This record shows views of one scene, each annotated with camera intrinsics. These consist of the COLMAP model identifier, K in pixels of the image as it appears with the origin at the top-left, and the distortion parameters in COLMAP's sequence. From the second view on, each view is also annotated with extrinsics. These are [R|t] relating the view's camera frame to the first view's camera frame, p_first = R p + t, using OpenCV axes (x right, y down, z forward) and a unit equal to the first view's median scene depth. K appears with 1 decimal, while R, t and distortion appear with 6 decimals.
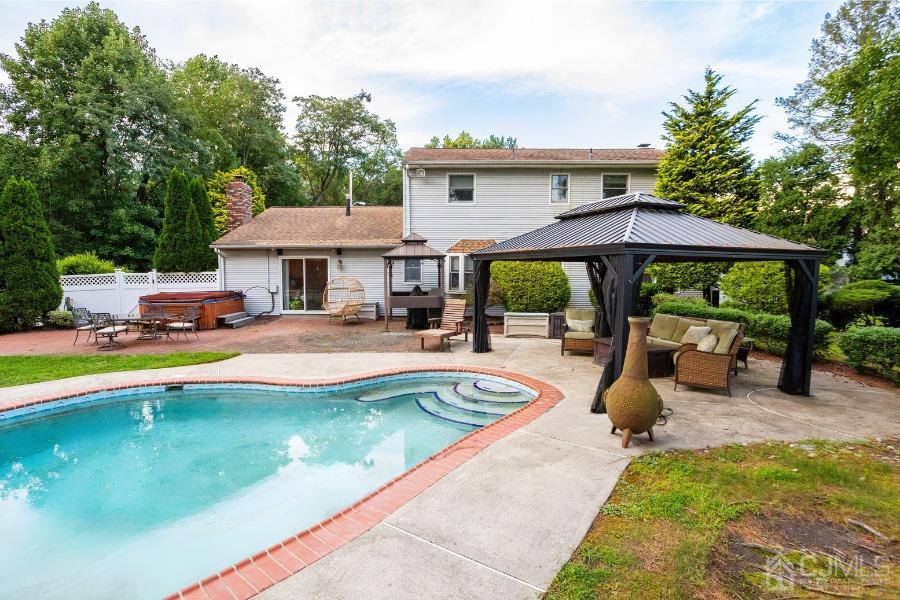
lens RADIAL K [[460.5, 0, 450.0], [0, 460.5, 300.0], [0, 0, 1]] dist [-0.001283, -0.000571]
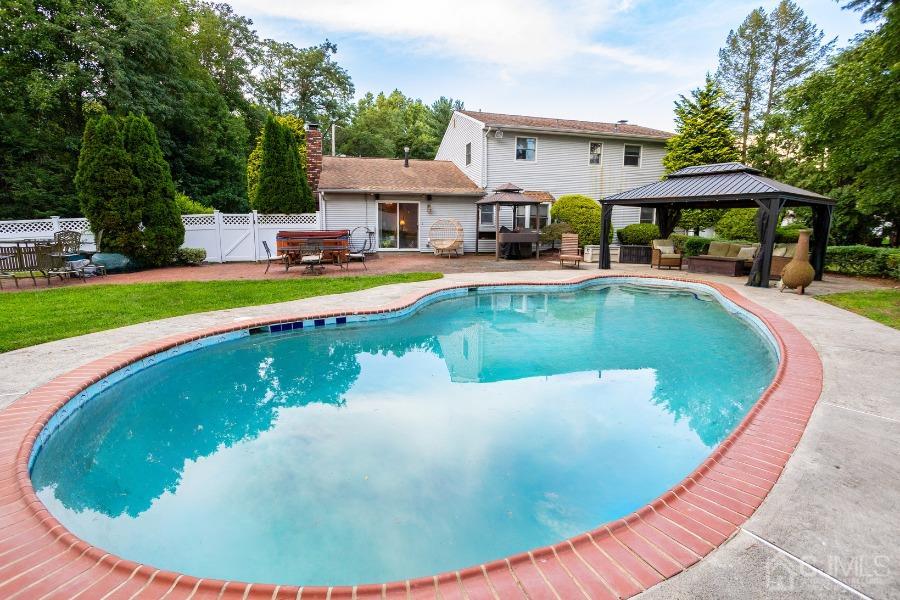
lens RADIAL K [[441.0, 0, 450.0], [0, 441.0, 300.0], [0, 0, 1]] dist [-0.024431, 0.027459]
pose [[0.961847, -0.035802, 0.271237, -0.500315], [0.009108, 0.995041, 0.099044, 0.044231], [-0.273438, -0.092795, 0.957403, -0.121267]]
